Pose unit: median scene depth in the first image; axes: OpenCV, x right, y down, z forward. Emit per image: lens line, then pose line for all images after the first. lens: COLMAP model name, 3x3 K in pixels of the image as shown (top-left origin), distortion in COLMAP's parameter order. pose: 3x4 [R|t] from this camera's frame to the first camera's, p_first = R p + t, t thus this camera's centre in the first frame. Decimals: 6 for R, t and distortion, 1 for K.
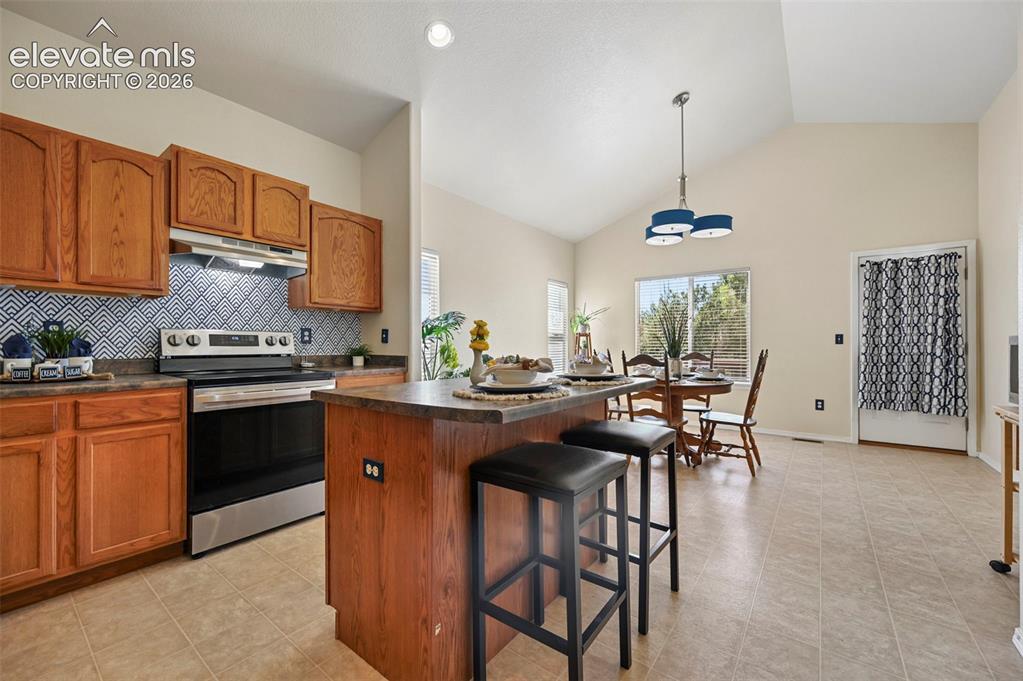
lens RADIAL K [[406.7, 0, 513.3], [0, 406.7, 344.3], [0, 0, 1]] dist [-0.000981, -0.000488]
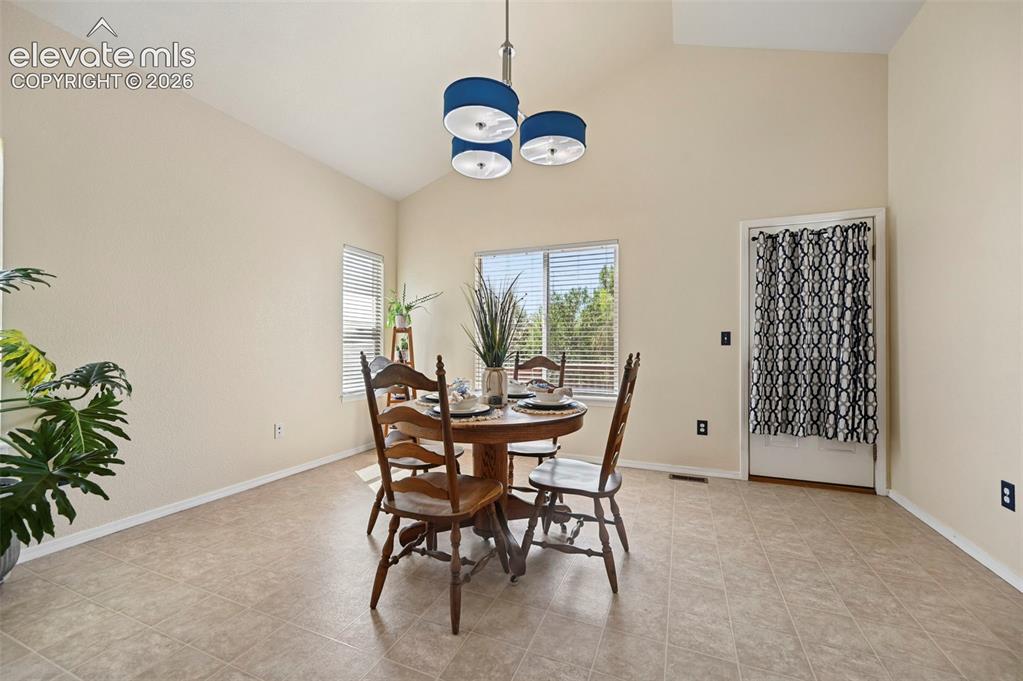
lens RADIAL K [[406.7, 0, 512.4], [0, 406.7, 344.1], [0, 0, 1]] dist [-0.000981, -0.000488]
pose [[0.967528, 0.006346, 0.252684, 0.270180], [-0.005736, 0.999979, -0.003150, 0.002545], [-0.252699, 0.001599, 0.967544, 0.431355]]
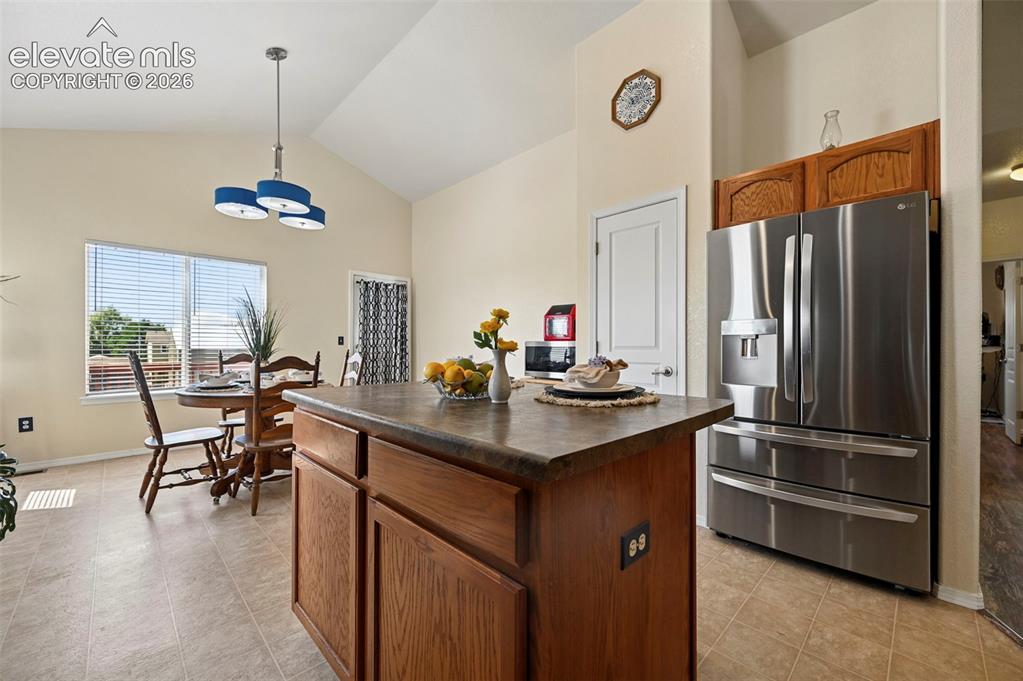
lens RADIAL K [[406.7, 0, 514.0], [0, 406.7, 345.3], [0, 0, 1]] dist [-0.000981, -0.000488]
pose [[0.141285, 0.006072, 0.989950, -0.338172], [-0.007966, 0.999956, -0.004996, 0.003234], [-0.989937, -0.007180, 0.141328, 0.375203]]
